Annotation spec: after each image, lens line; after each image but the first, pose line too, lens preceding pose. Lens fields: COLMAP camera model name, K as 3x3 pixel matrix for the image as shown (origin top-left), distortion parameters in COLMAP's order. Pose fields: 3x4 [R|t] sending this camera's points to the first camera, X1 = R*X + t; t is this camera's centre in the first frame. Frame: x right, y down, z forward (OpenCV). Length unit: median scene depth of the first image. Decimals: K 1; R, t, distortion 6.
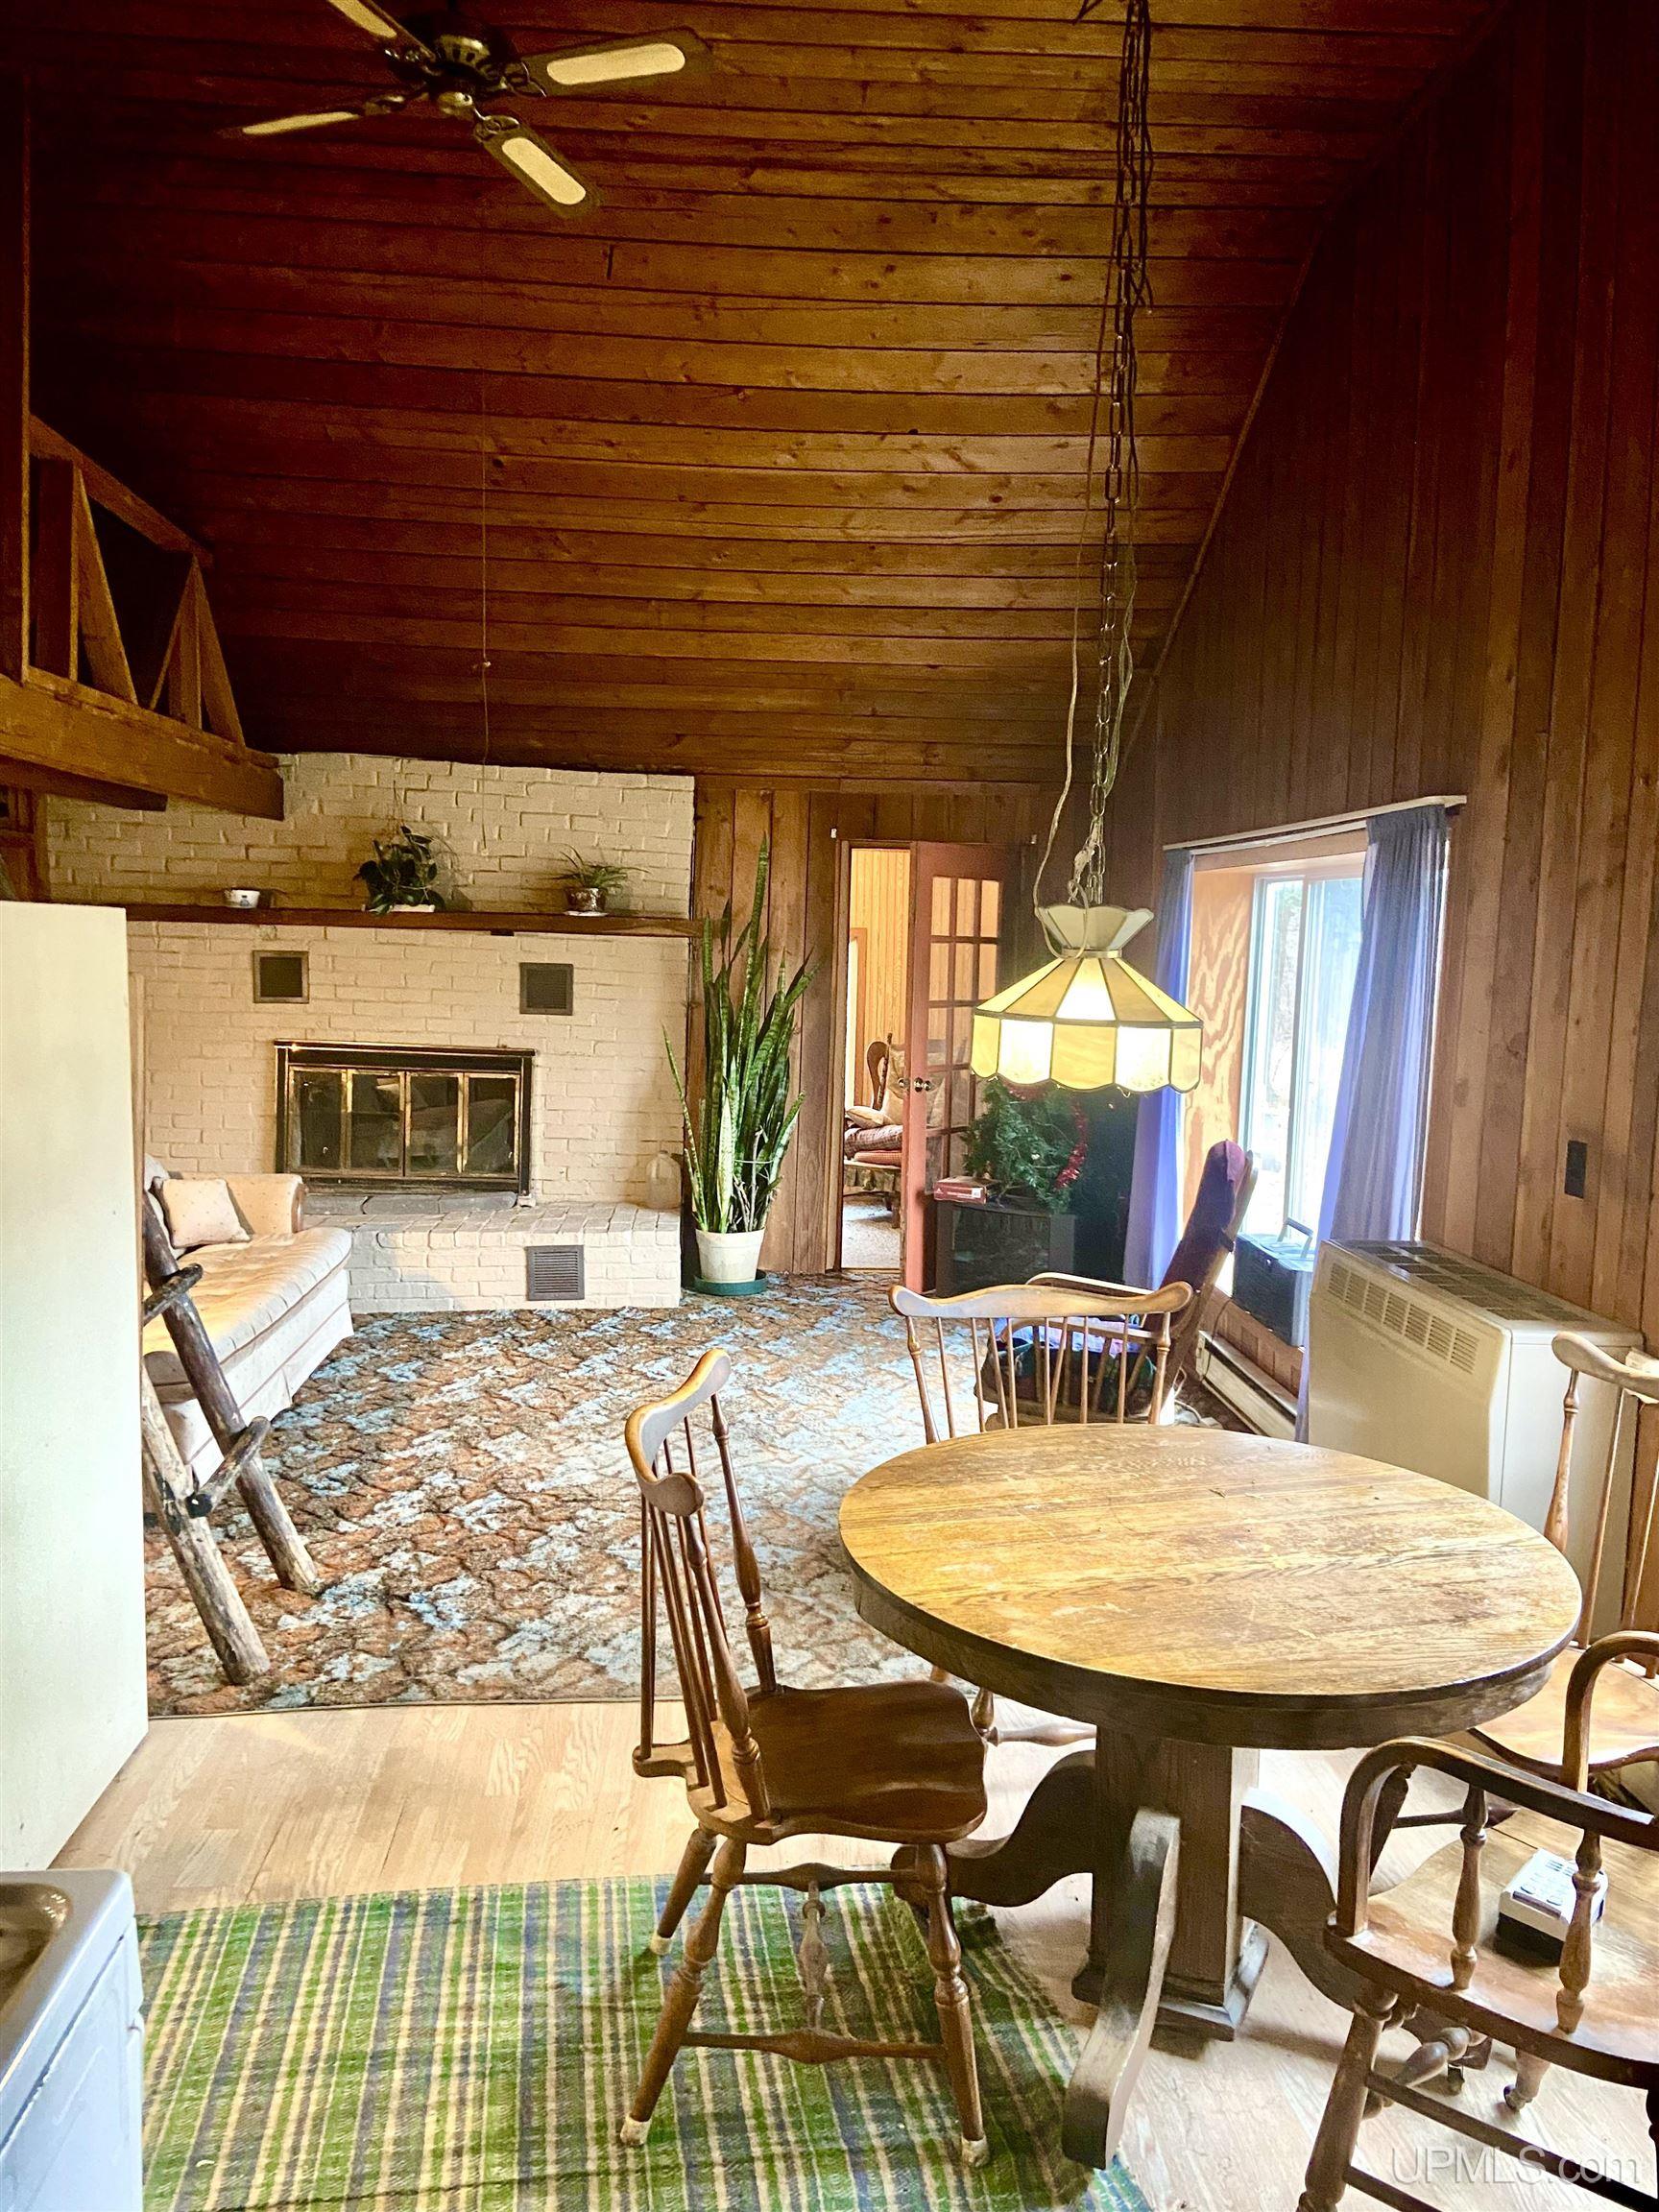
lens RADIAL K [[1661.1, 0, 835.2], [0, 1661.1, 1093.1], [0, 0, 1]] dist [0.105517, -0.147983]
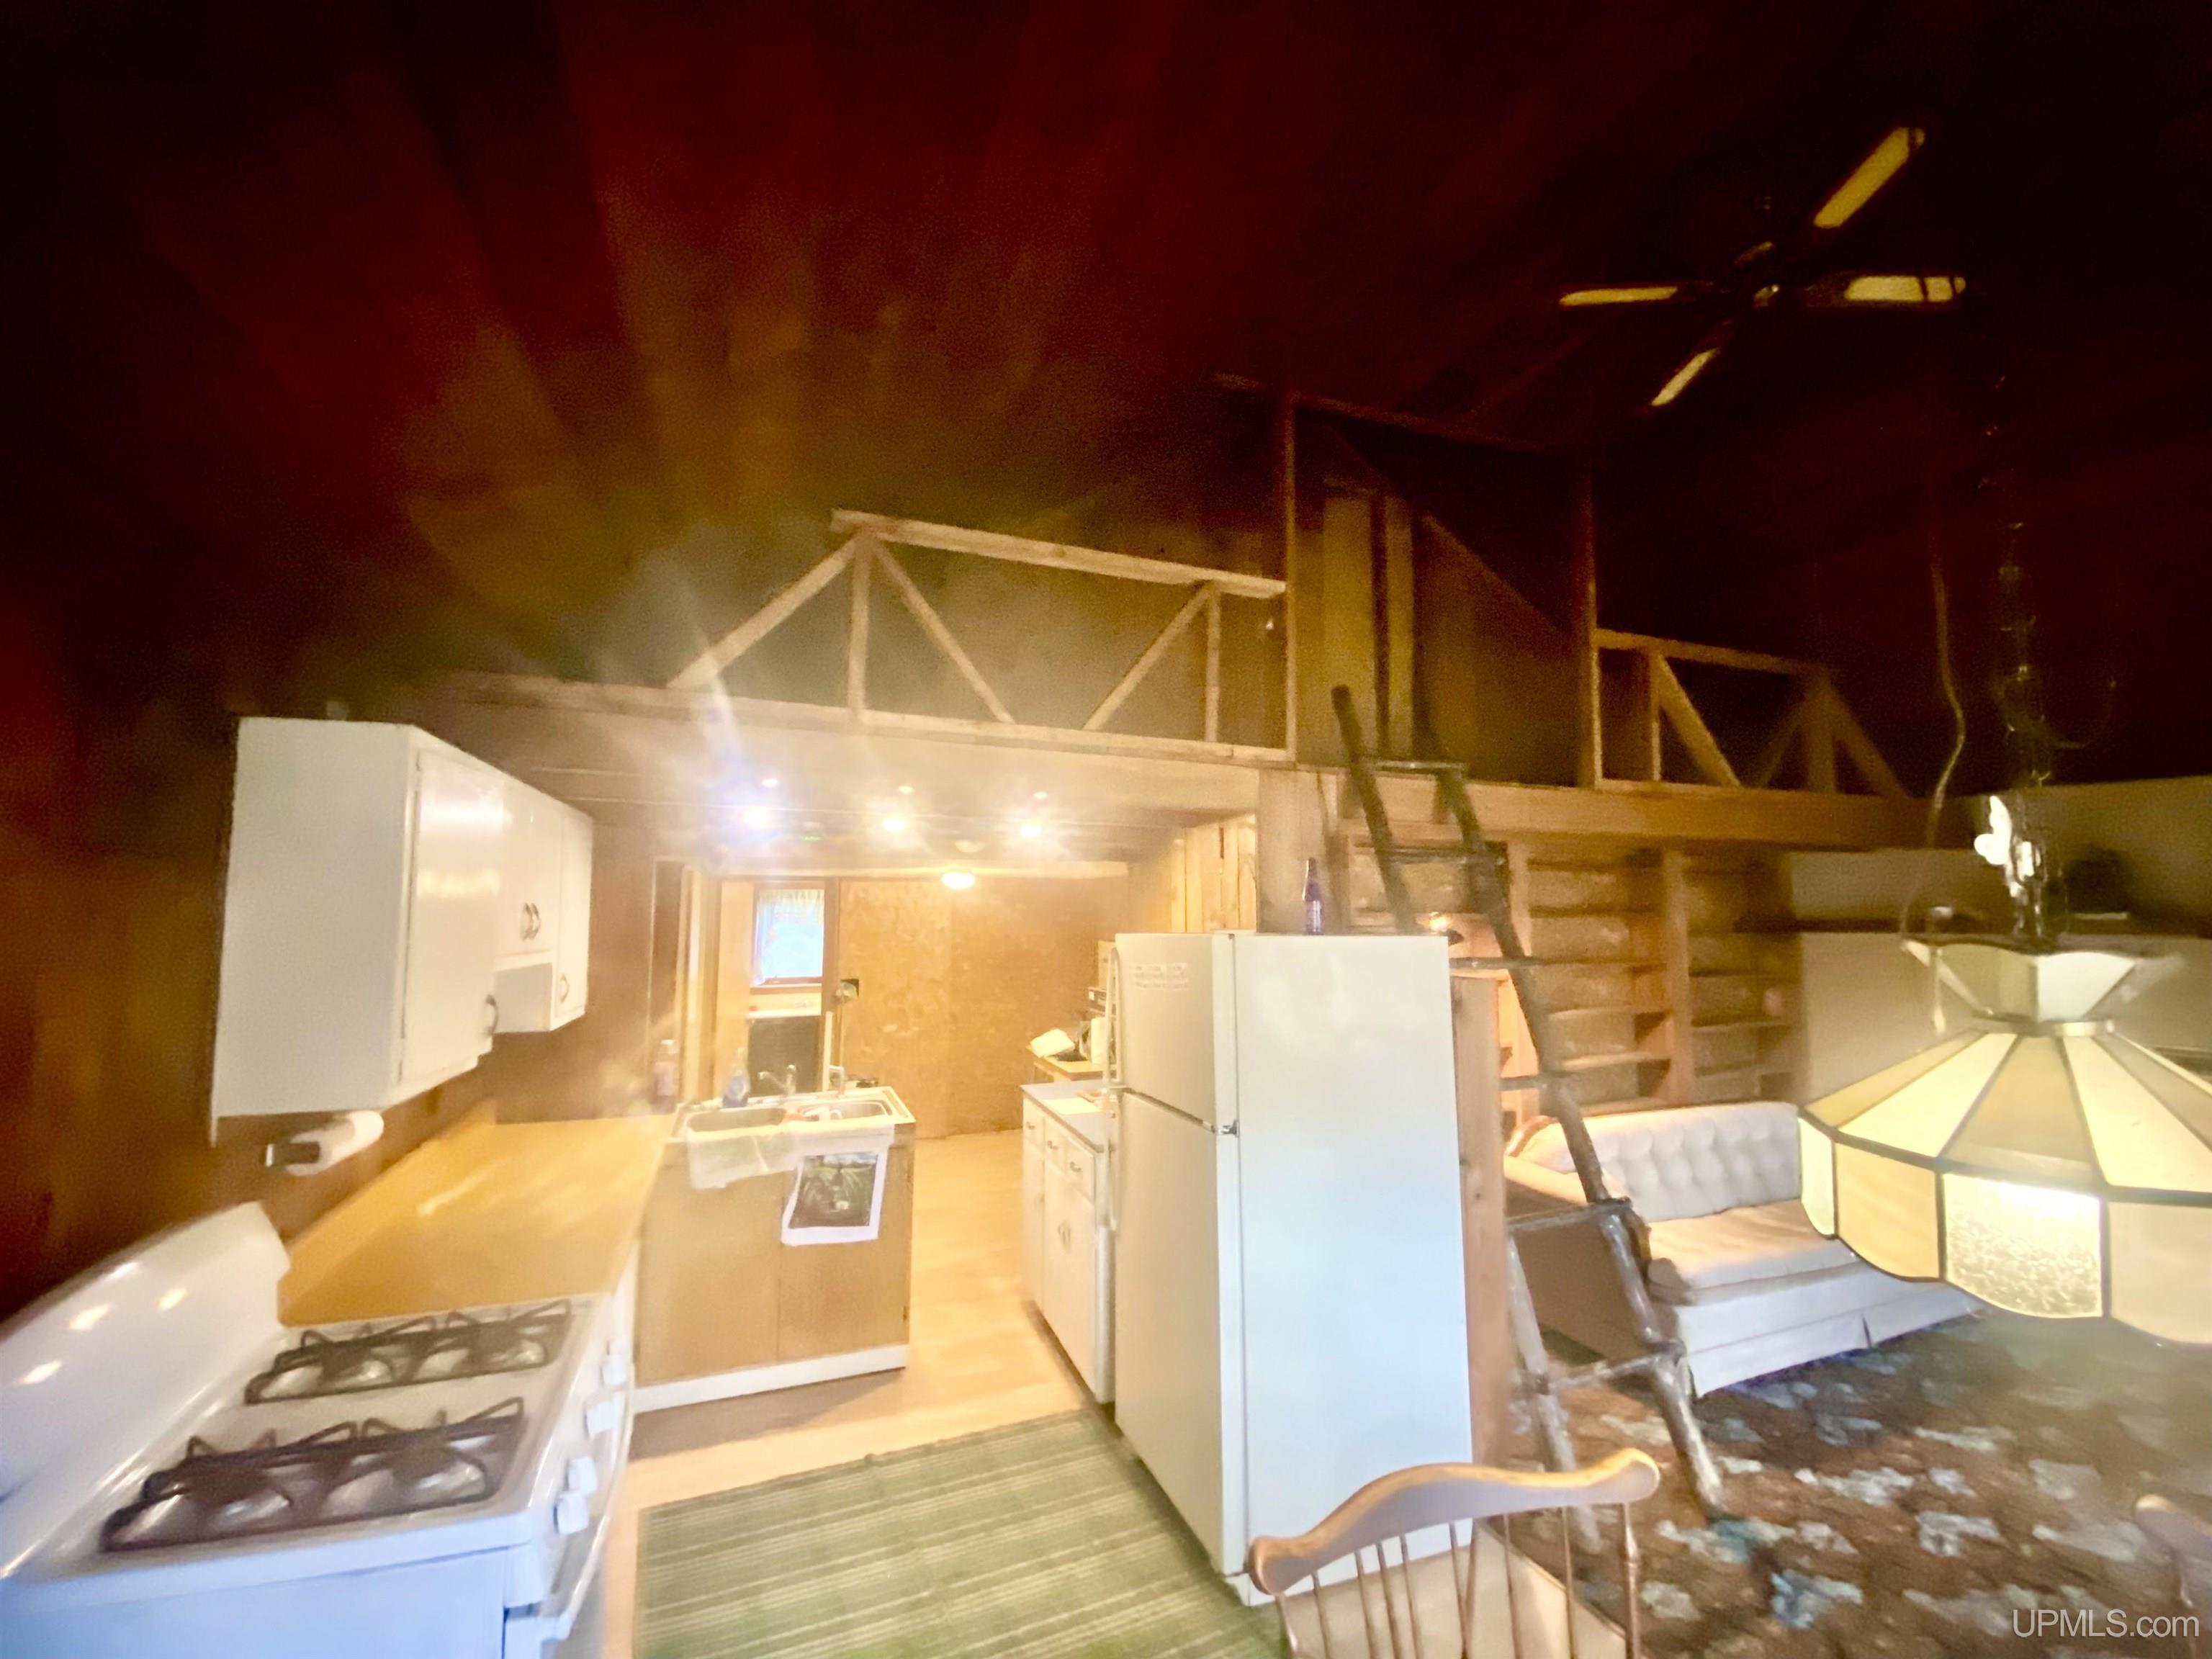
lens RADIAL K [[895.9, 0, 1102.9], [0, 895.9, 830.6], [0, 0, 1]] dist [0.040869, -0.026680]
pose [[0.290894, -0.114110, -0.949926, 0.195201], [-0.080809, 0.986384, -0.143235, -0.043134], [0.953337, 0.118429, 0.277712, 0.320057]]
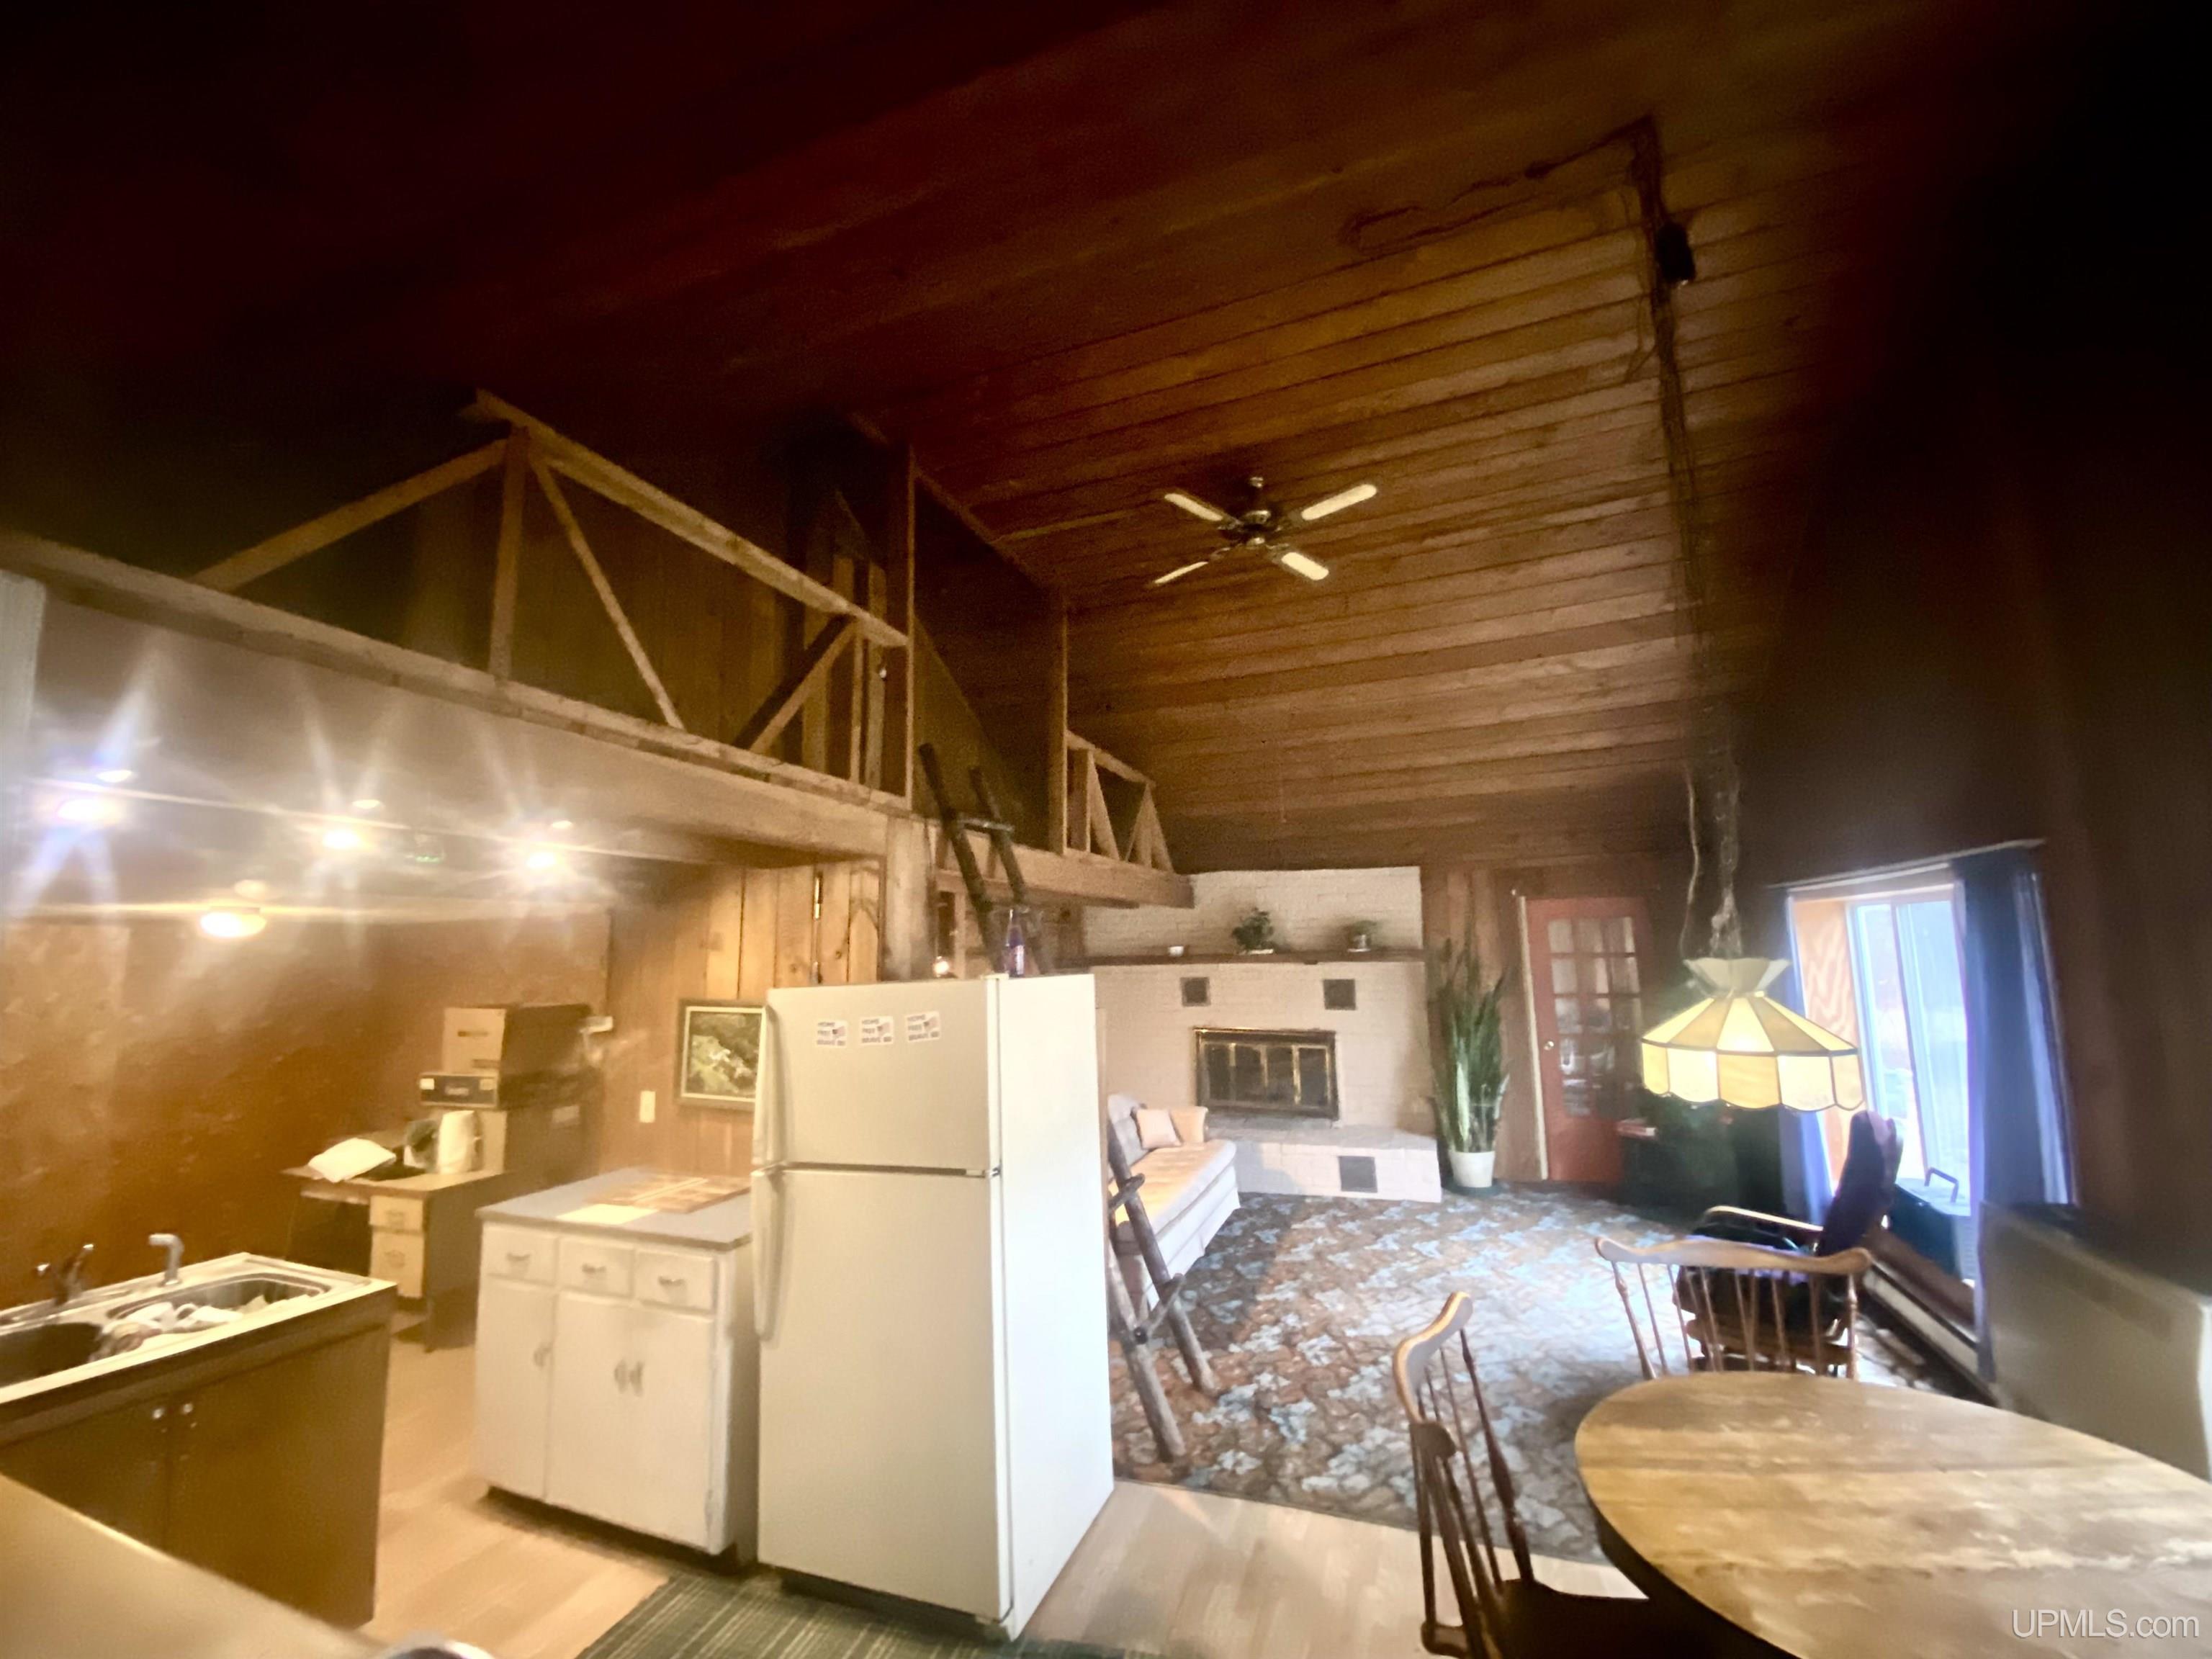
lens RADIAL K [[898.3, 0, 1103.1], [0, 898.3, 825.4], [0, 0, 1]] dist [0.013958, -0.018377]
pose [[0.906507, -0.107520, -0.408271, 0.003081], [0.008783, 0.971621, -0.236379, -0.025983], [0.422100, 0.210693, 0.881725, 0.076904]]
